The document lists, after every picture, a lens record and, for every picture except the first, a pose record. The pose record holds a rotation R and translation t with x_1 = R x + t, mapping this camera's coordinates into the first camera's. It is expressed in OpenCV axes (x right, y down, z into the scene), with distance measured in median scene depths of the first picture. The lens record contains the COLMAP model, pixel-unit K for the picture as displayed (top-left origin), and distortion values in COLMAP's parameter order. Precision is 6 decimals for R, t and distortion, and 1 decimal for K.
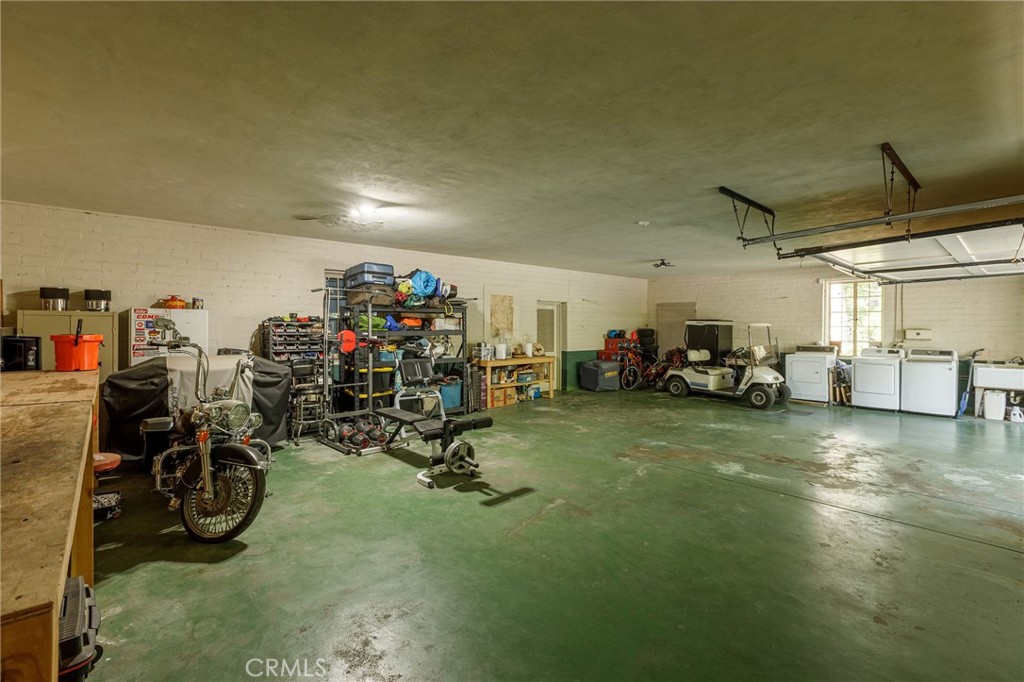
lens RADIAL K [[451.6, 0, 513.5], [0, 451.6, 328.6], [0, 0, 1]] dist [0.000161, -0.000030]
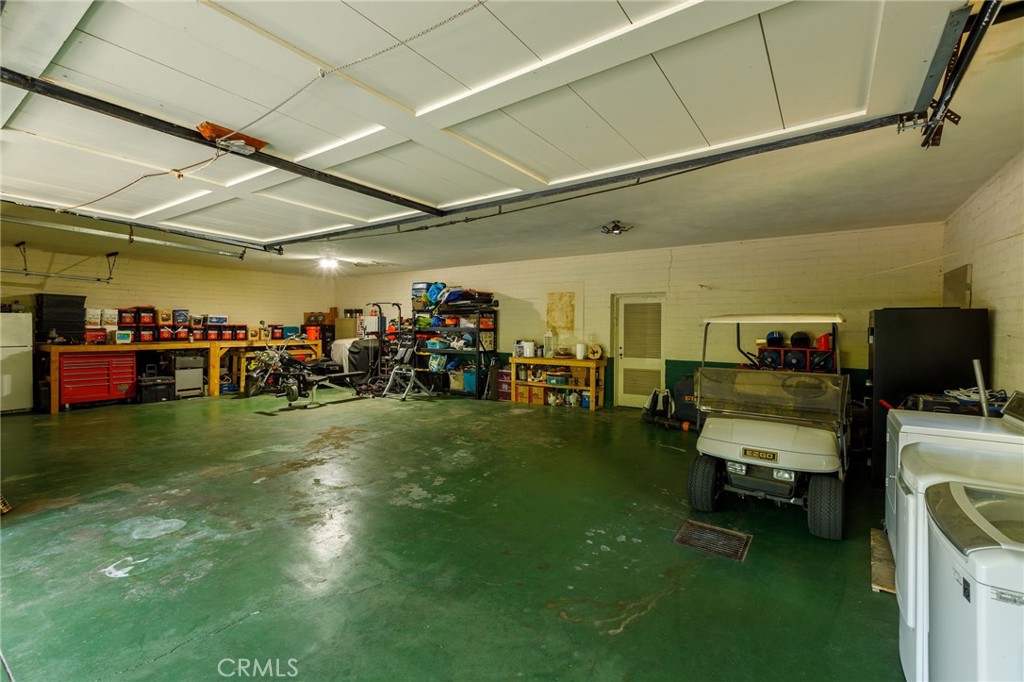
lens RADIAL K [[451.6, 0, 513.5], [0, 451.6, 328.6], [0, 0, 1]] dist [0.000161, -0.000030]
pose [[0.229509, 0.007436, -0.973278, 0.933517], [-0.010406, 0.999932, 0.005186, -0.000972], [0.973251, 0.008938, 0.229571, 0.720657]]
